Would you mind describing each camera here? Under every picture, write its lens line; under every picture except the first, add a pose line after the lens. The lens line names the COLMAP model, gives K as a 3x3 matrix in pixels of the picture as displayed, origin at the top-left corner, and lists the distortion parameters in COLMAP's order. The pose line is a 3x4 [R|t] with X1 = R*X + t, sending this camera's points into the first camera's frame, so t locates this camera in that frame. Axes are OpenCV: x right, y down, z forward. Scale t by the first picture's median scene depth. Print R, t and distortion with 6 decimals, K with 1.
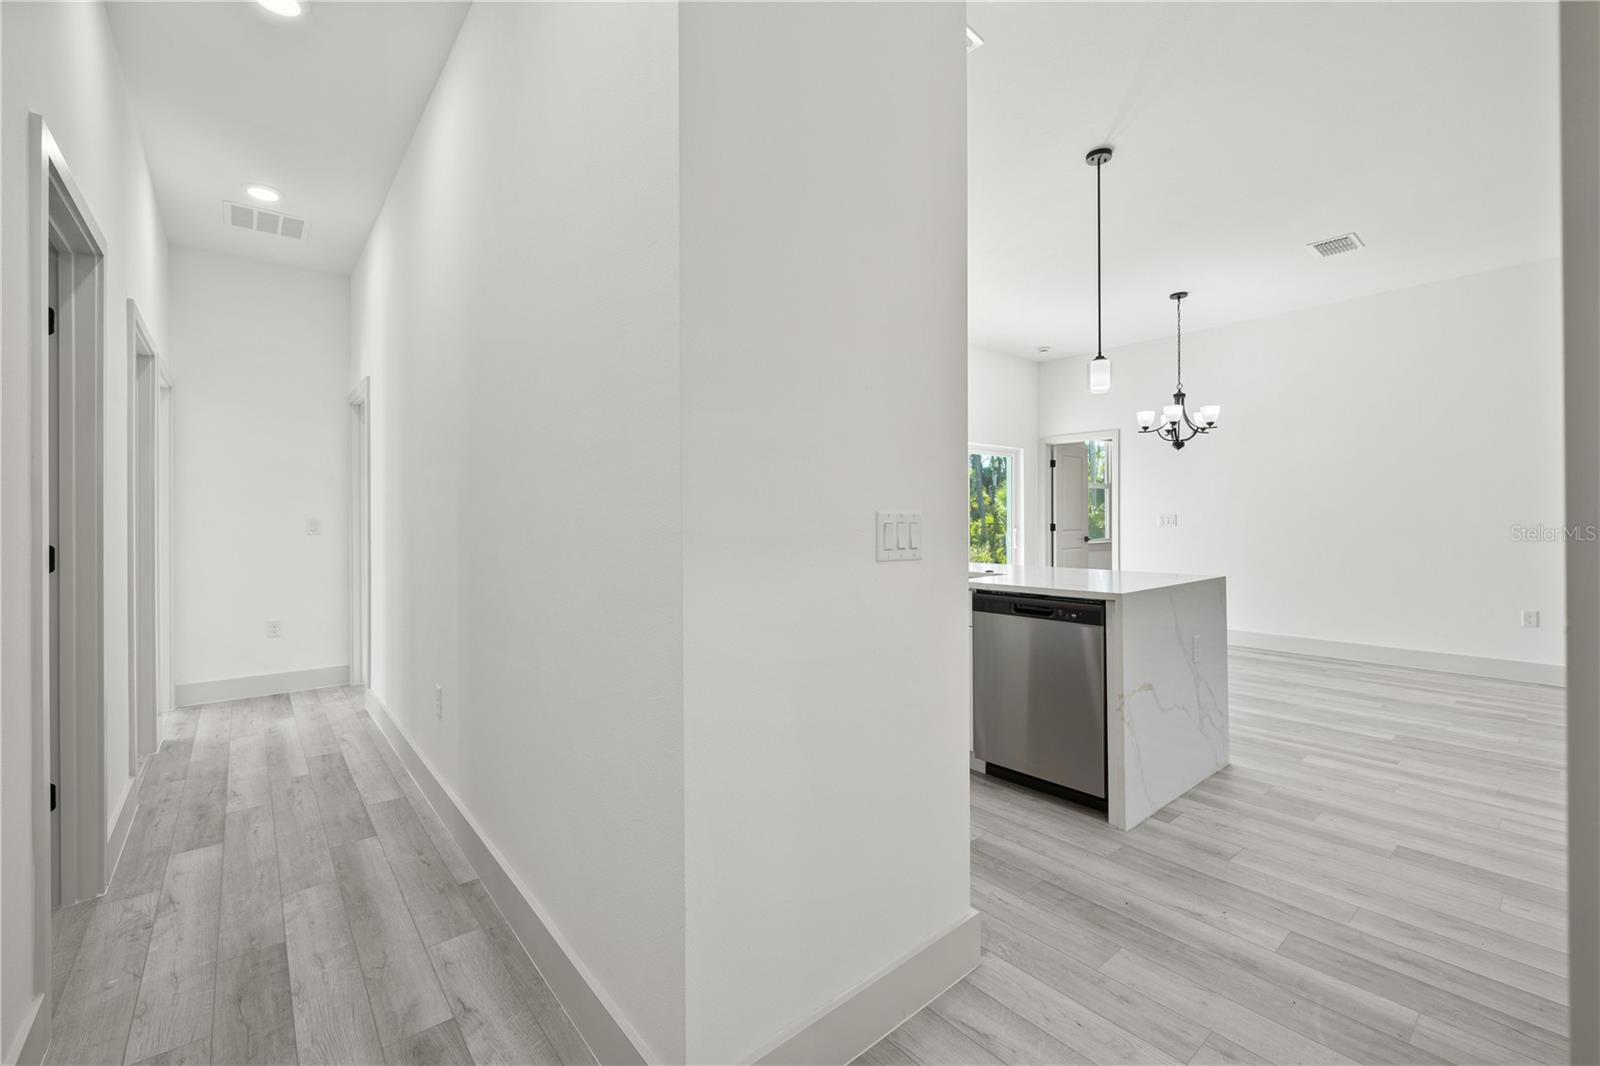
lens RADIAL K [[675.4, 0, 798.3], [0, 675.4, 517.0], [0, 0, 1]] dist [-0.001899, 0.001433]
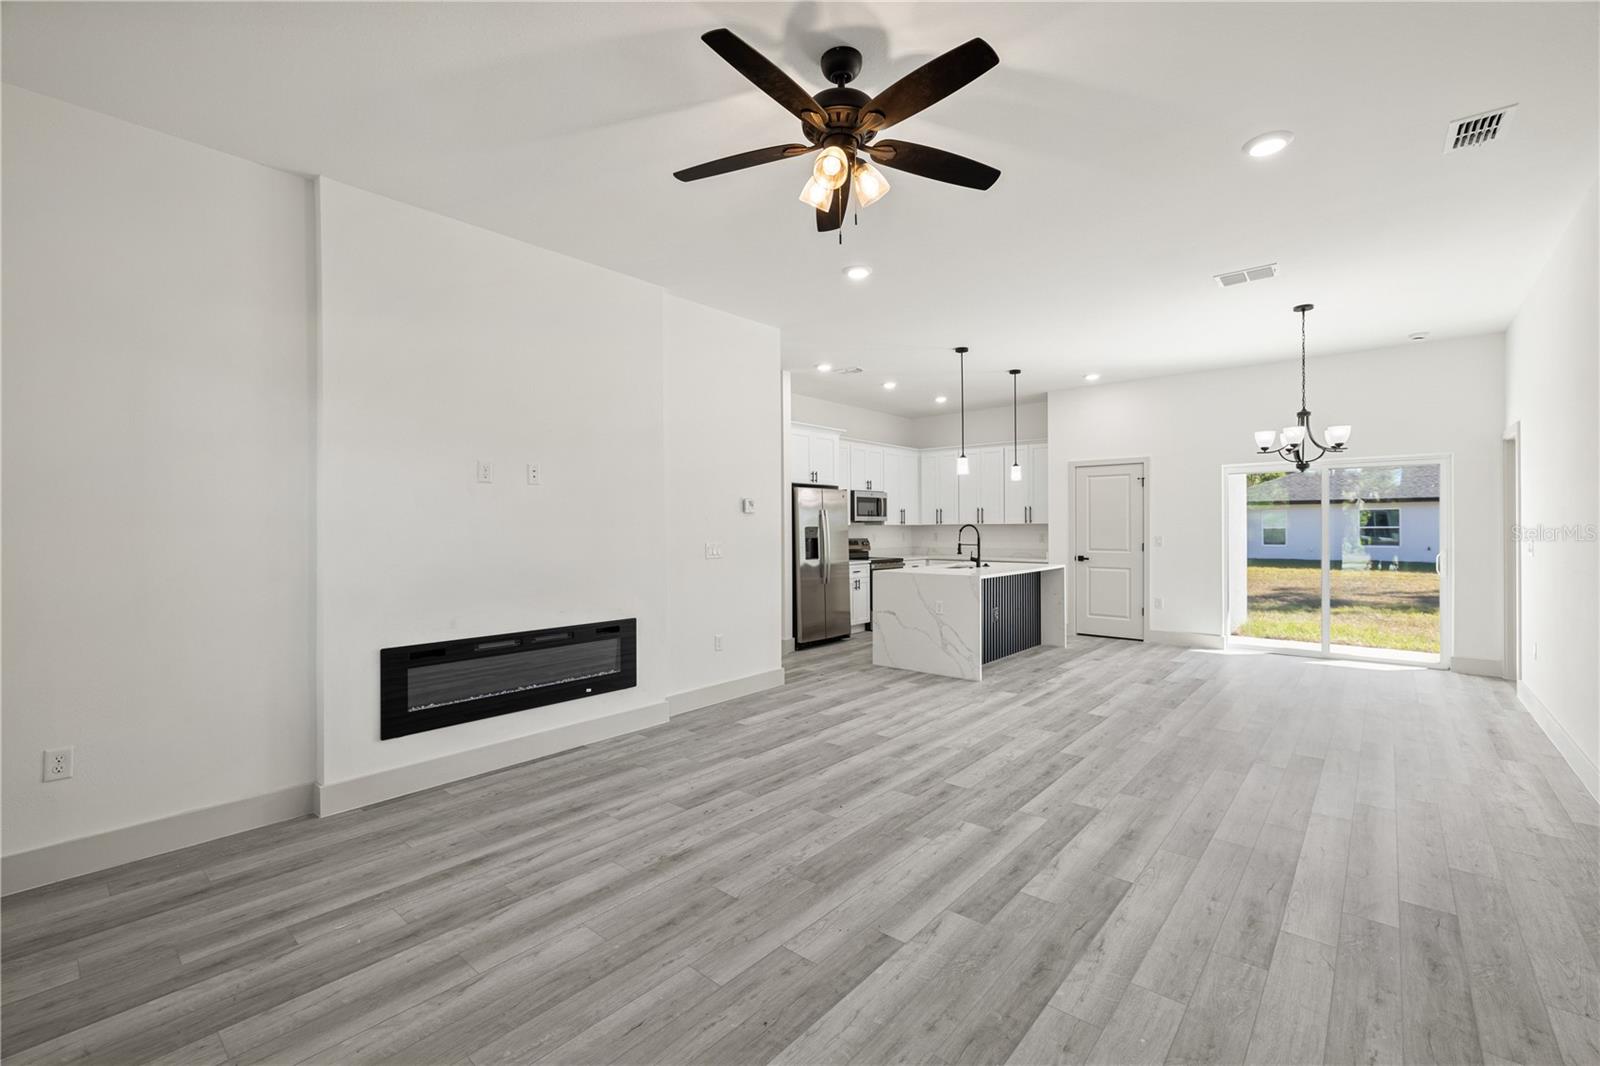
lens RADIAL K [[675.4, 0, 800.6], [0, 675.4, 527.1], [0, 0, 1]] dist [-0.001899, 0.001433]
pose [[0.163321, 0.003419, -0.986567, 2.954710], [0.004997, 0.999978, 0.004292, -0.062885], [0.986560, -0.005630, 0.163300, 0.319722]]
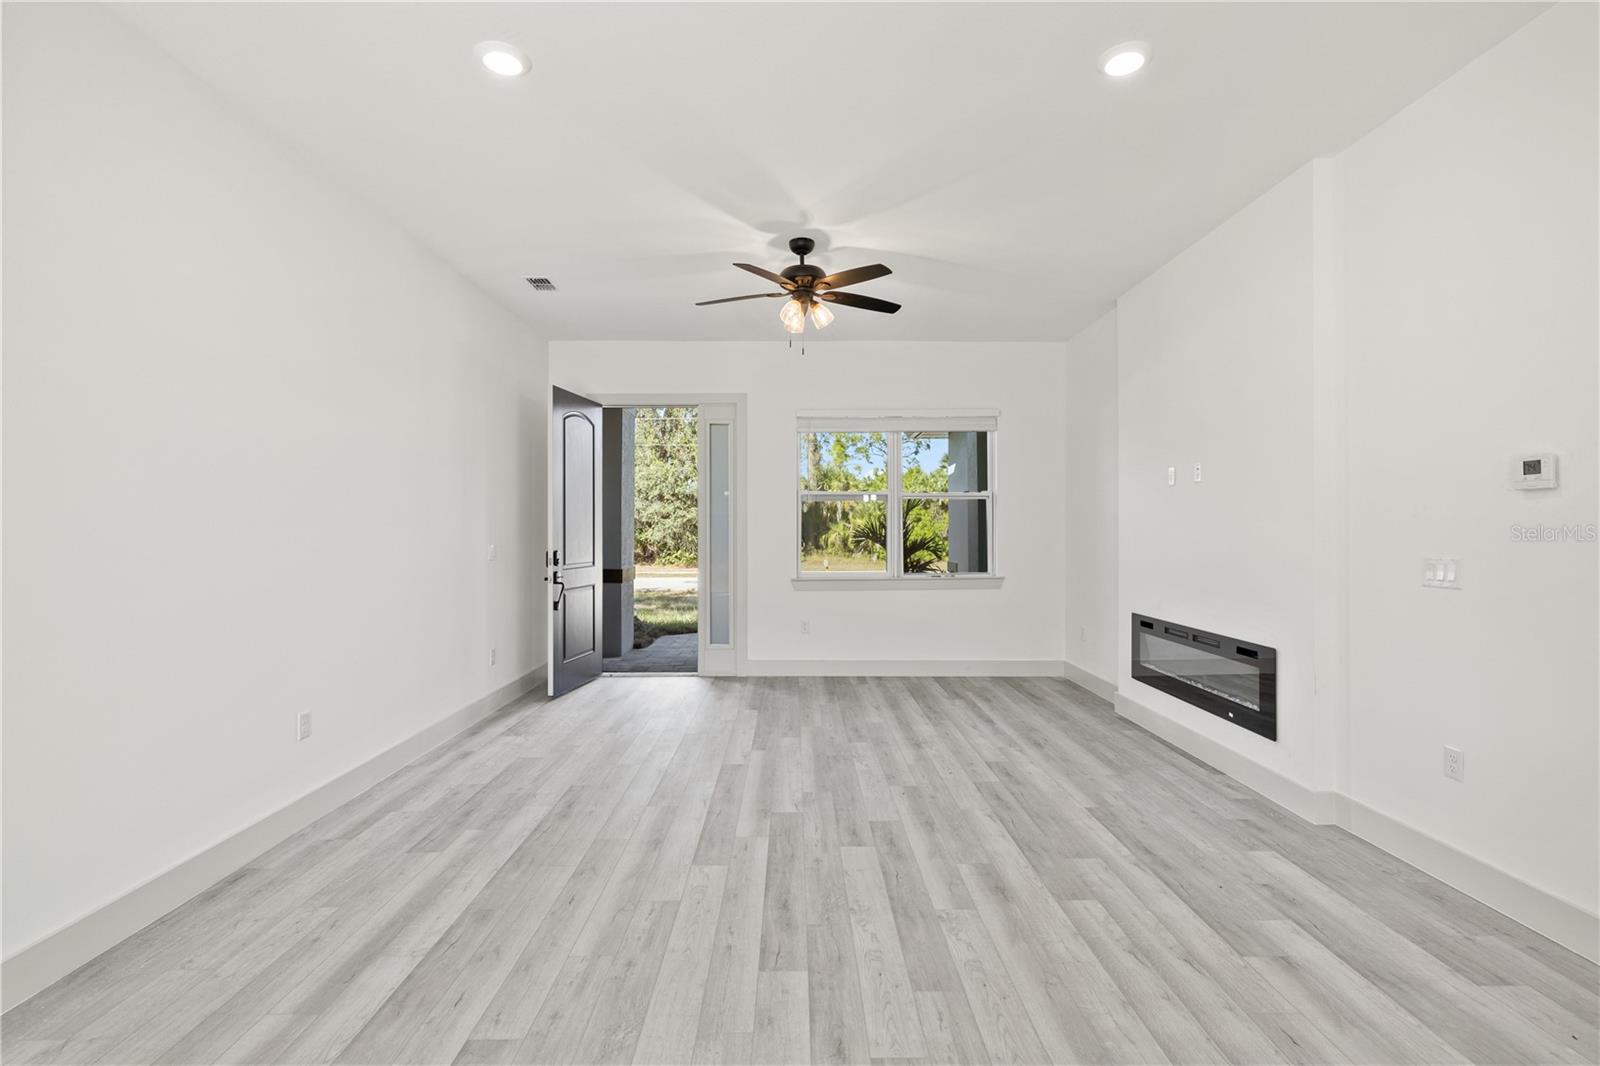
lens RADIAL K [[722.1, 0, 799.8], [0, 722.1, 526.0], [0, 0, 1]] dist [-0.008514, 0.003094]
pose [[-0.775336, 0.008038, 0.631498, 0.990942], [0.005256, 0.999967, -0.006274, -0.051861], [-0.631527, -0.001545, -0.775352, 1.819525]]
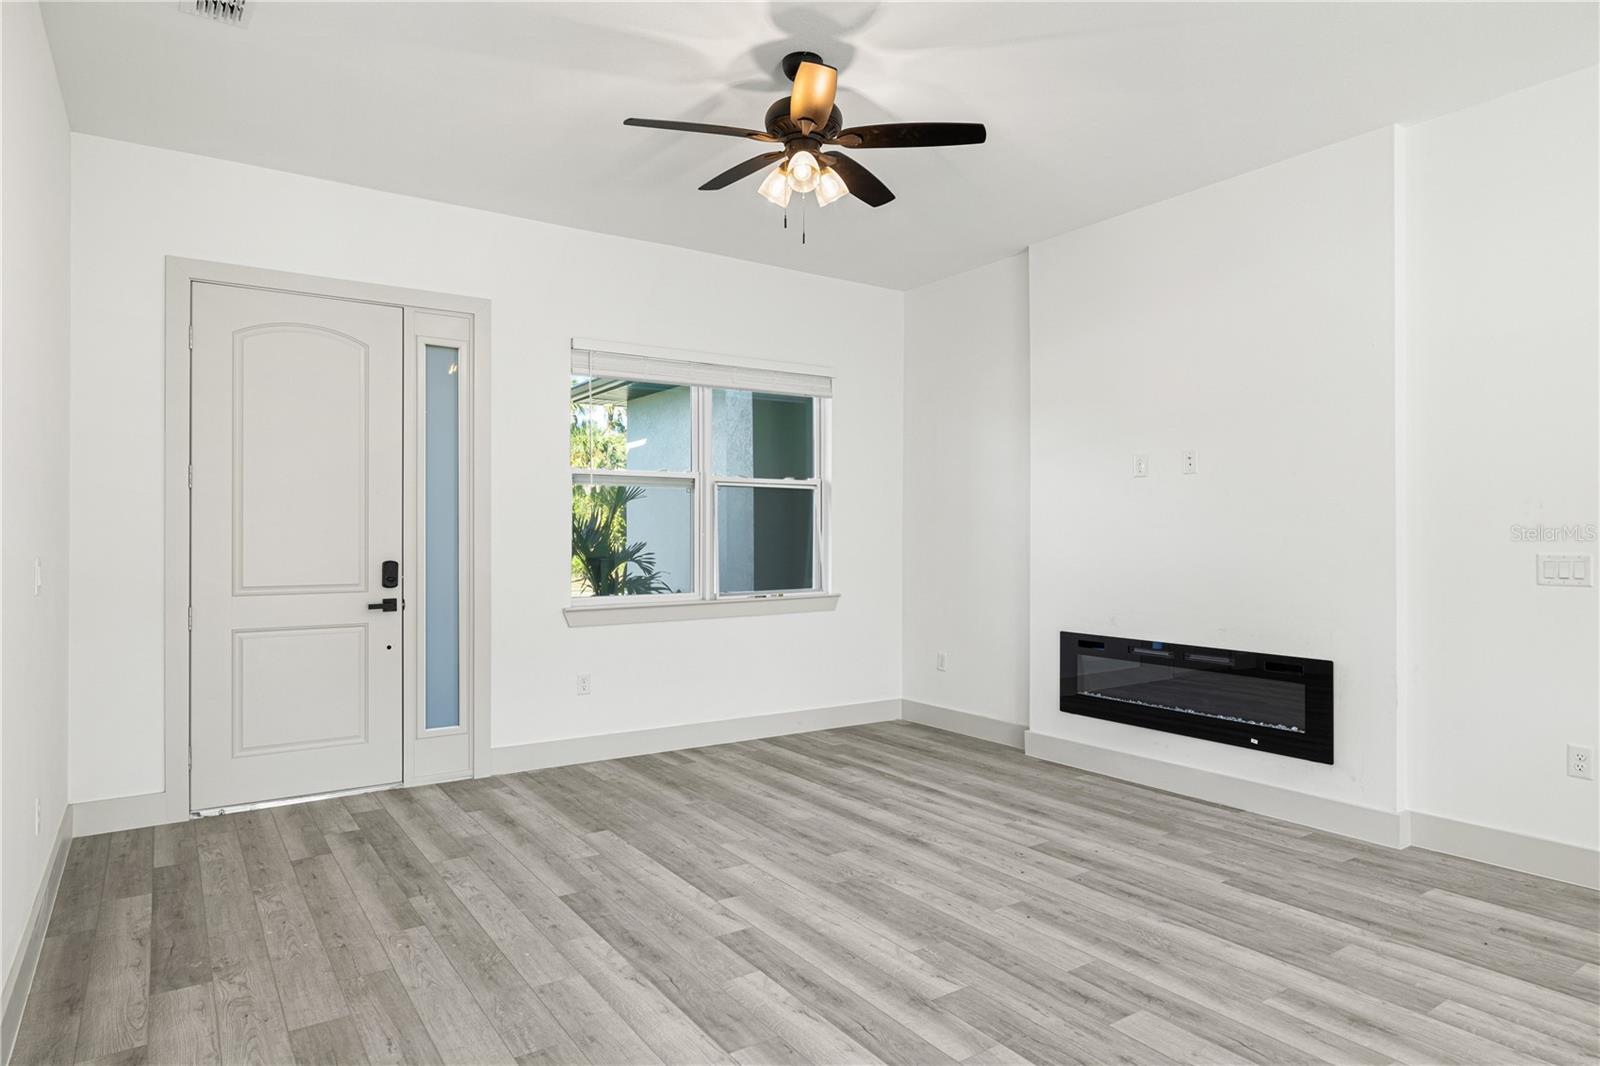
lens RADIAL K [[936.3, 0, 801.7], [0, 936.3, 526.9], [0, 0, 1]] dist [-0.008430, 0.004711]
pose [[-0.995801, 0.005624, 0.091375, 1.910917], [0.004908, 0.999955, -0.008064, -0.041614], [-0.091416, -0.007582, -0.995784, 1.853105]]
